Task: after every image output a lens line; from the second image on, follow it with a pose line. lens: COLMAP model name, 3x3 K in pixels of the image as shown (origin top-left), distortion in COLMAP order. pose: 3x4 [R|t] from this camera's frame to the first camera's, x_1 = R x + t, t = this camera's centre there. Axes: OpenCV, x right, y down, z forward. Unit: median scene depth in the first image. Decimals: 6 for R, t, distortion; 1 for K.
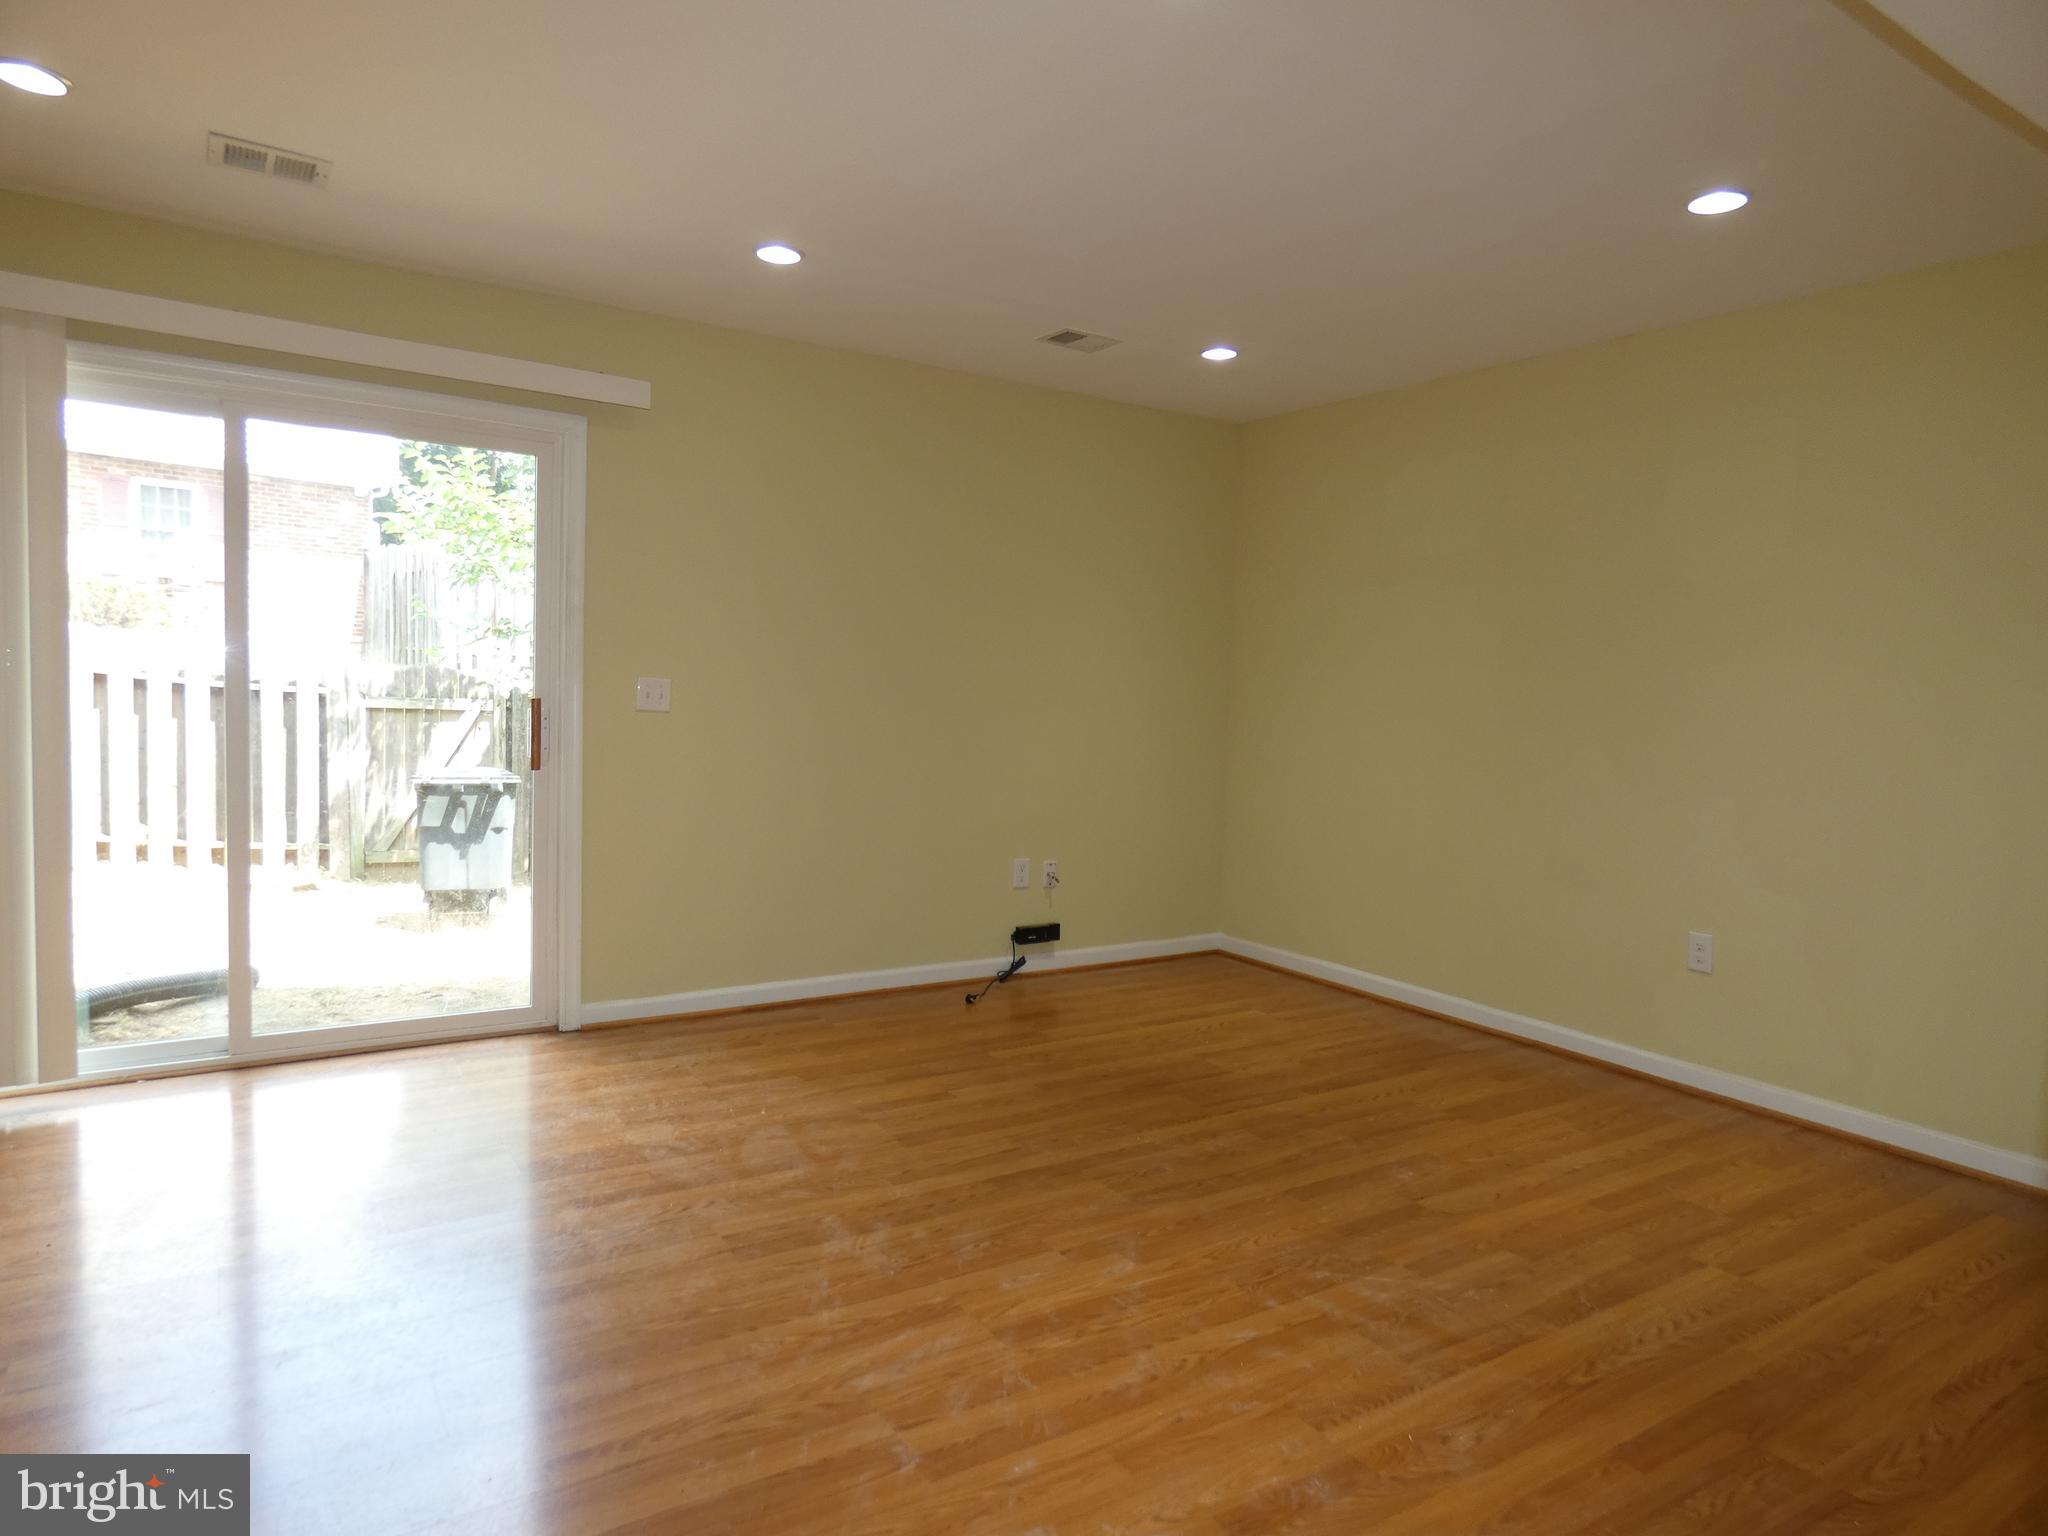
lens RADIAL K [[1229.2, 0, 1024.0], [0, 1229.2, 768.0], [0, 0, 1]] dist [0.007210, -0.005075]
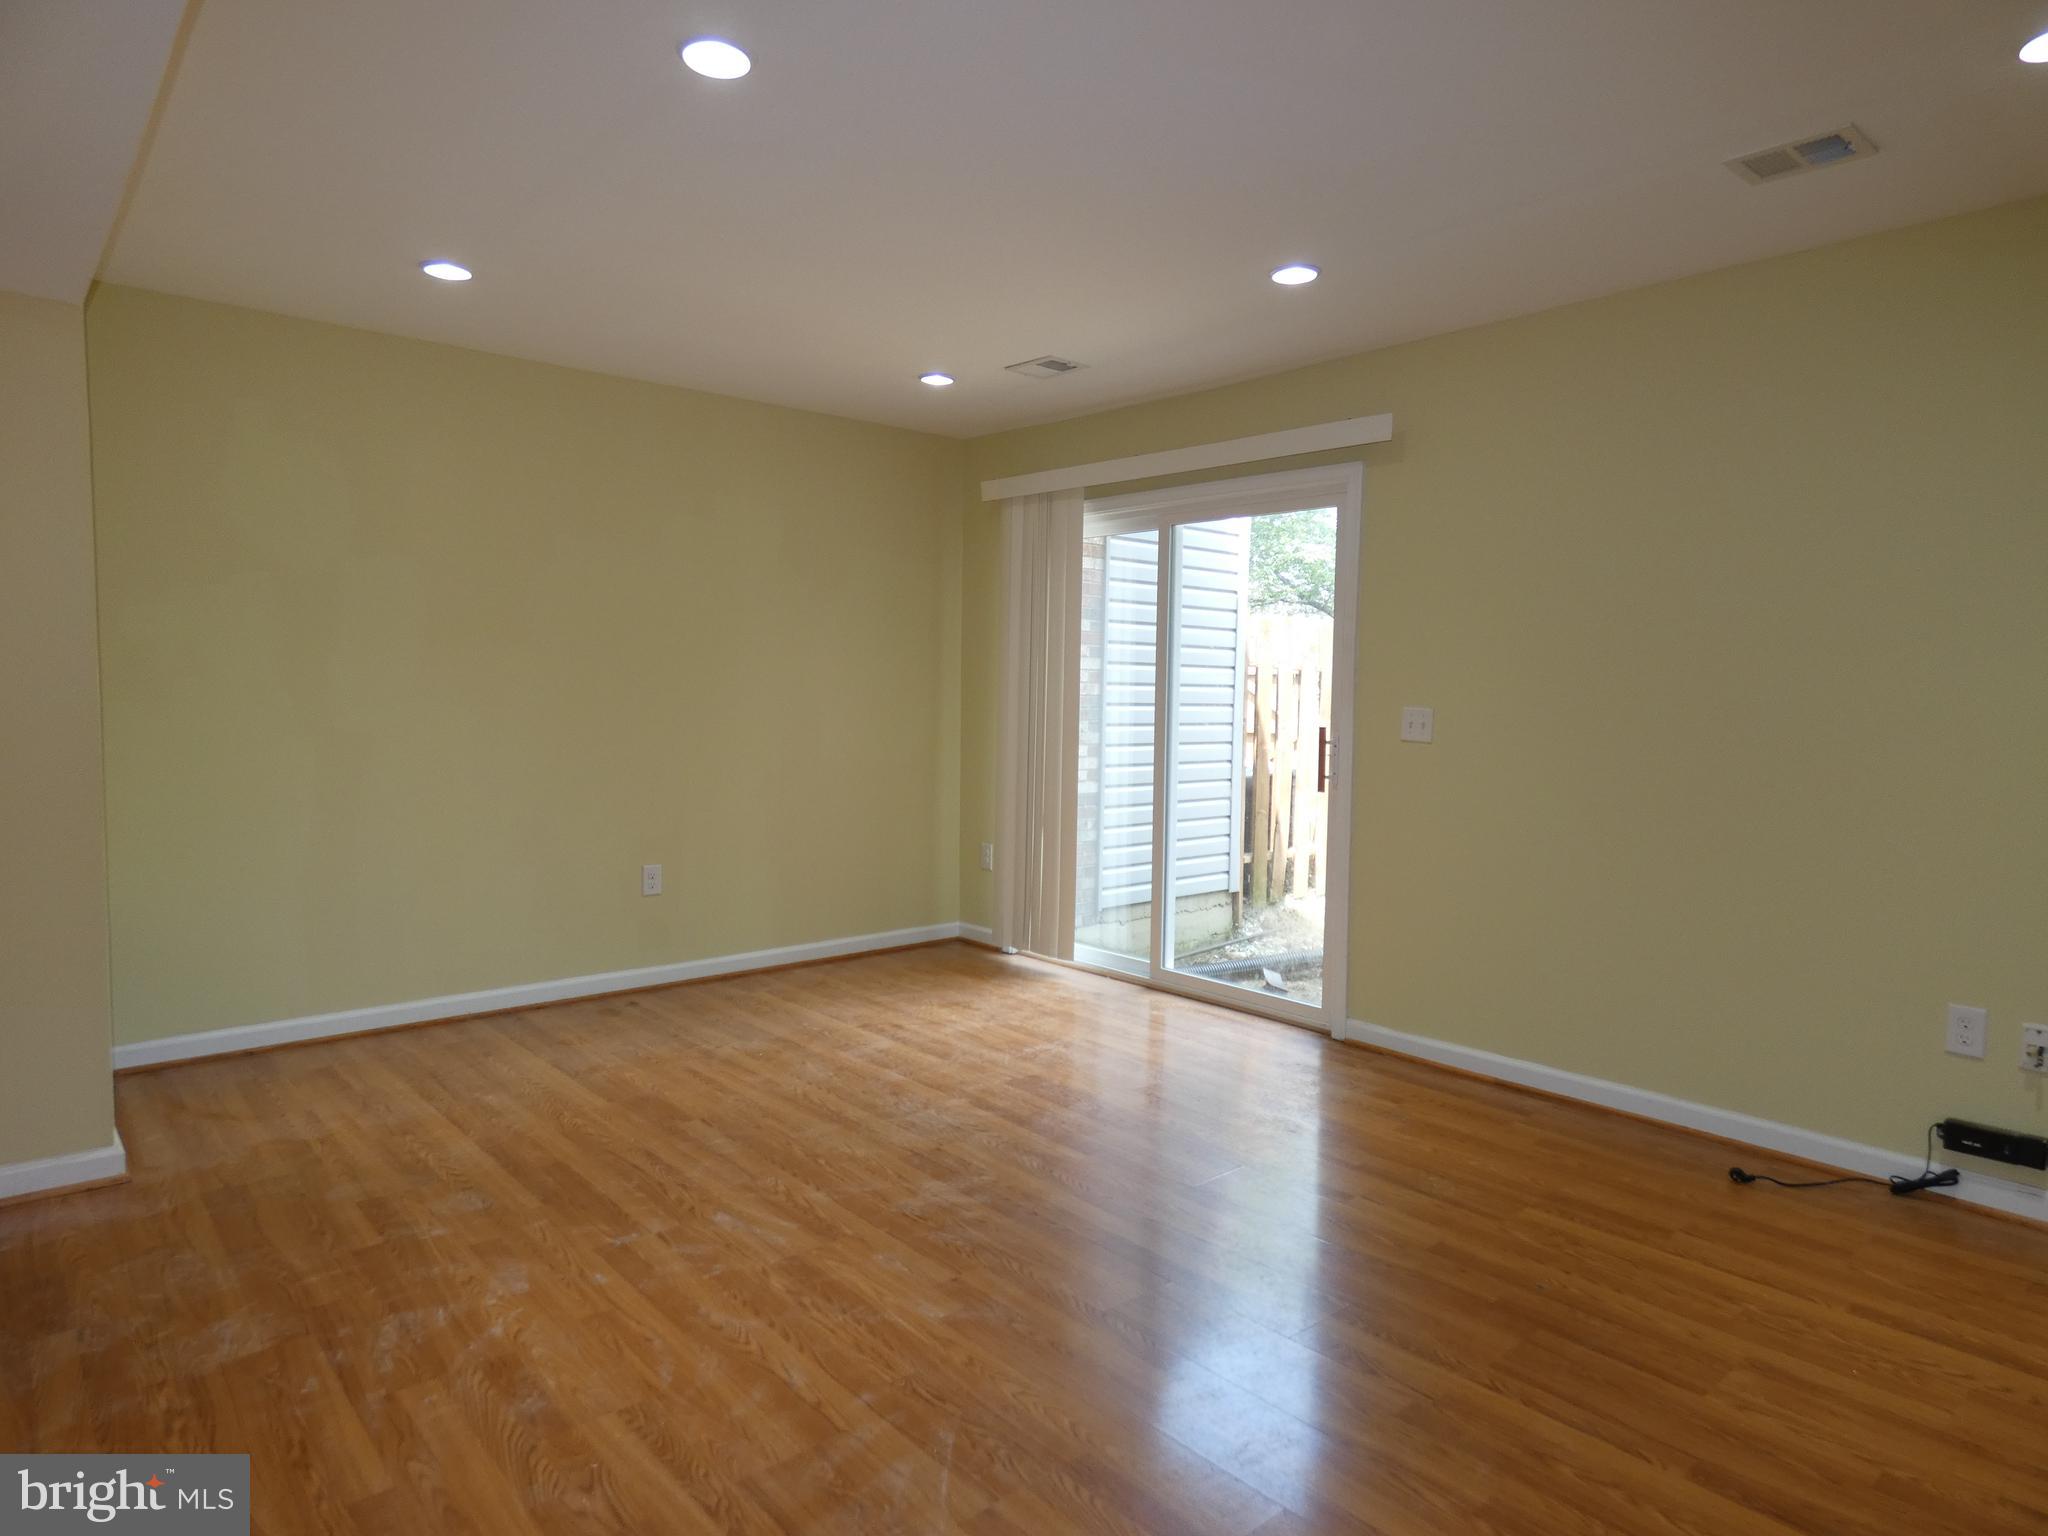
lens RADIAL K [[1229.2, 0, 1024.0], [0, 1229.2, 768.0], [0, 0, 1]] dist [0.007210, -0.005075]
pose [[0.142285, 0.035432, -0.989191, 0.998974], [-0.073342, 0.996989, 0.025162, -0.043141], [0.987105, 0.068970, 0.144456, 0.884225]]
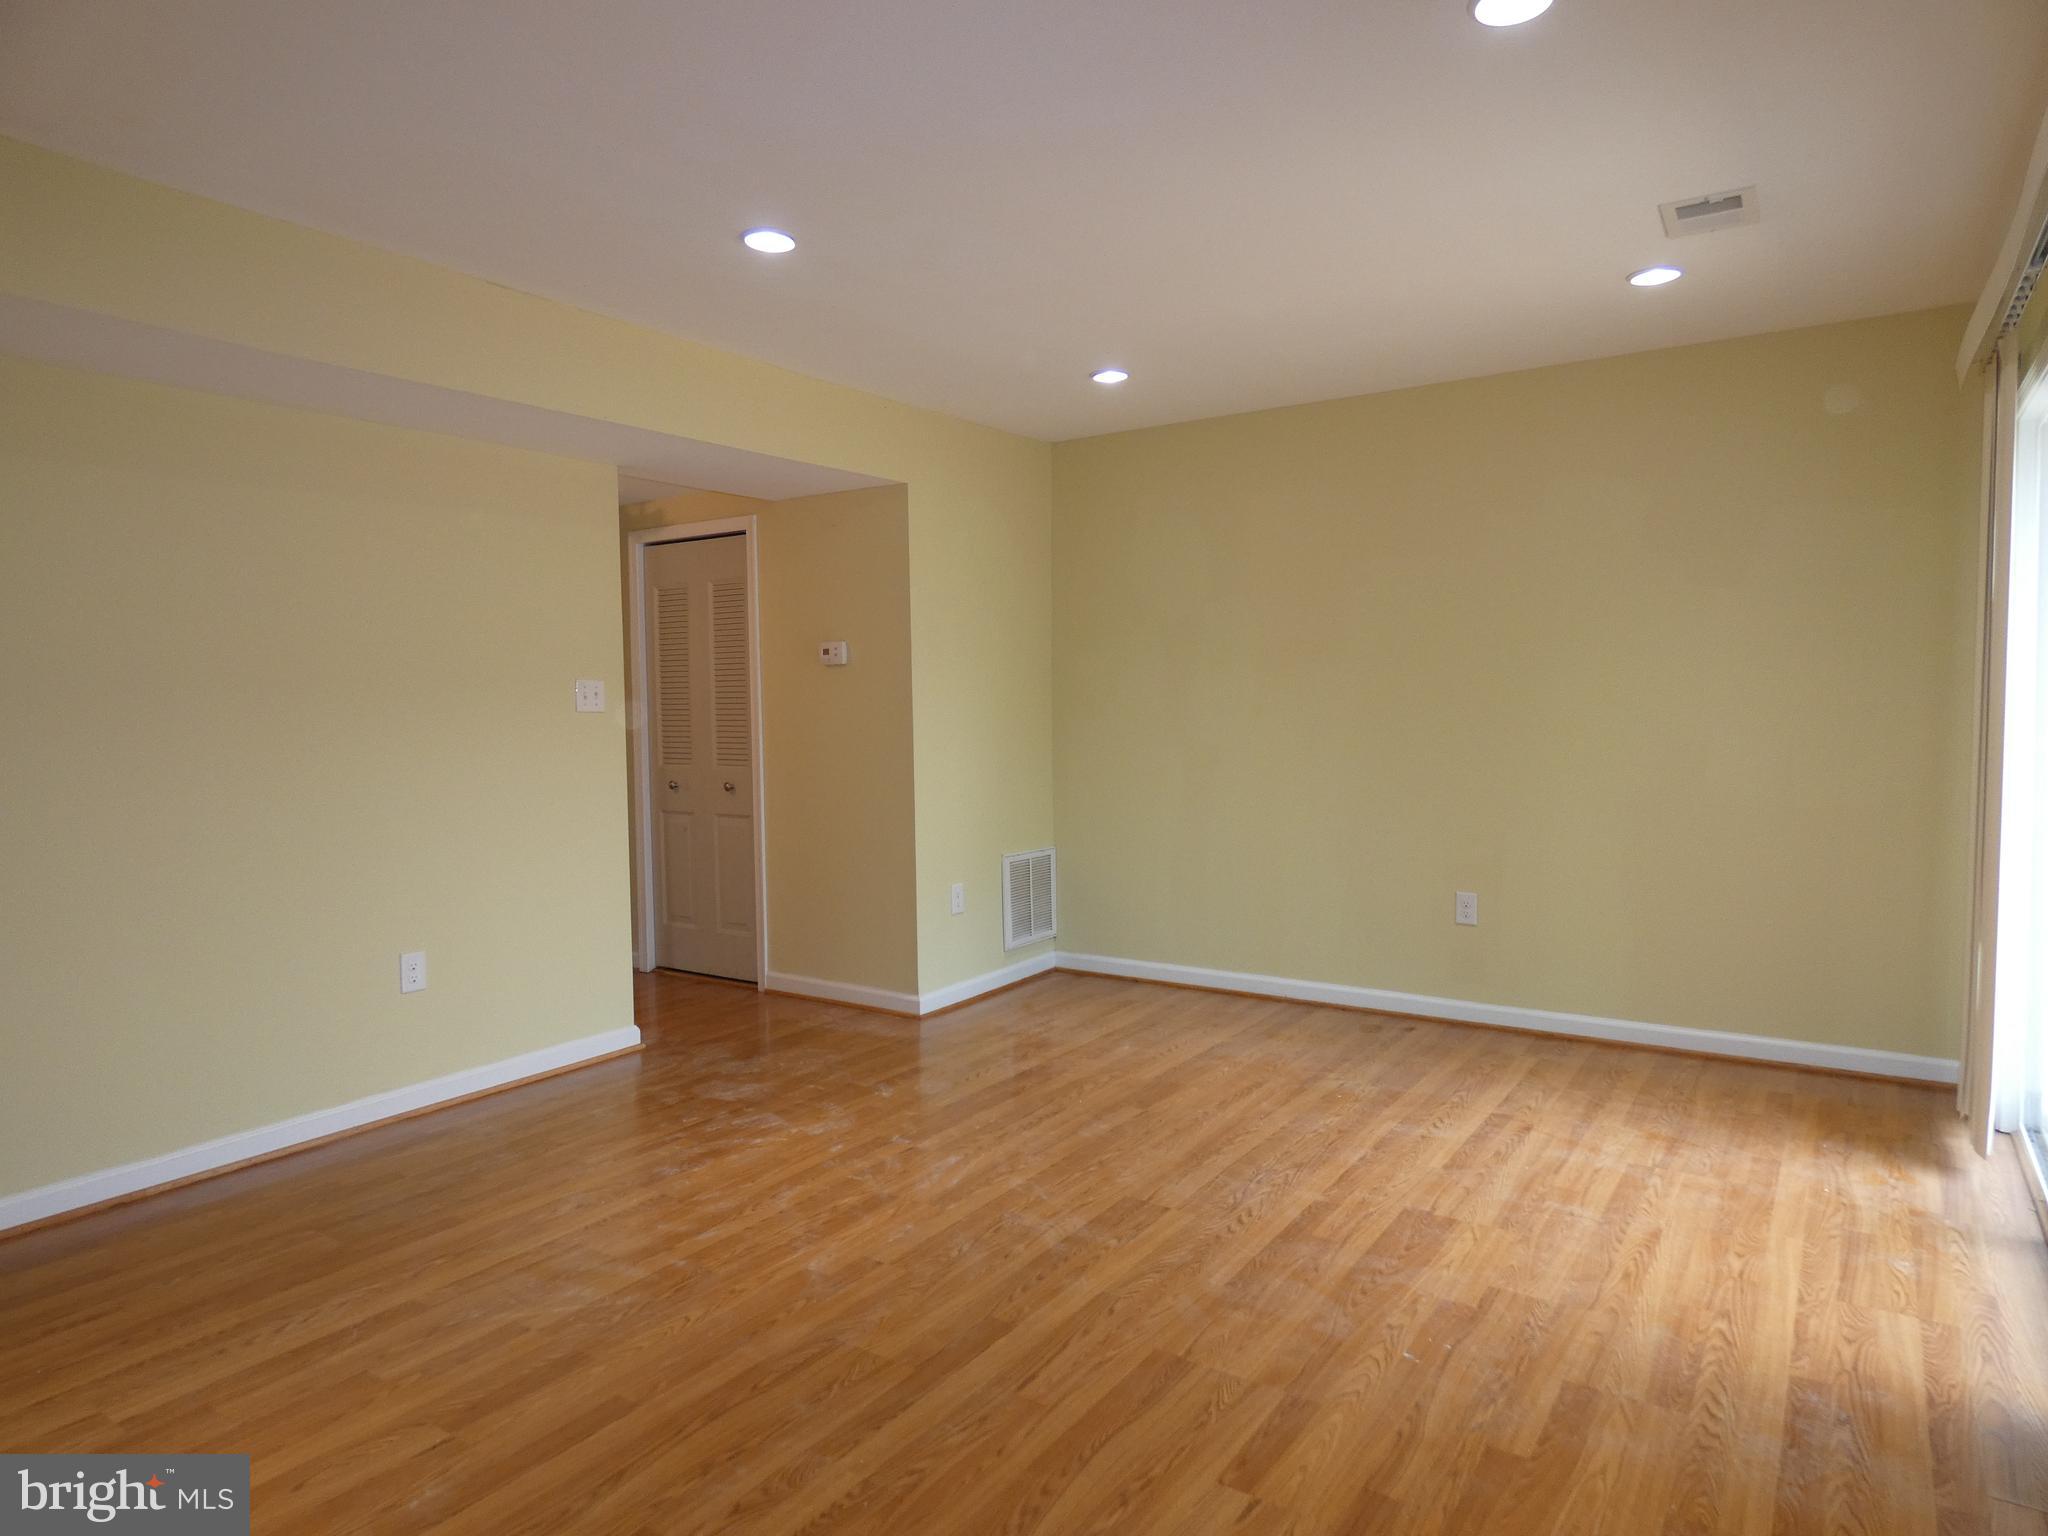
lens RADIAL K [[1229.2, 0, 1024.0], [0, 1229.2, 768.0], [0, 0, 1]] dist [0.007210, -0.005075]
pose [[-0.923181, 0.002841, -0.384355, 0.319754], [-0.039058, 0.994103, 0.101163, -0.136848], [0.382376, 0.108404, -0.917626, 1.964449]]
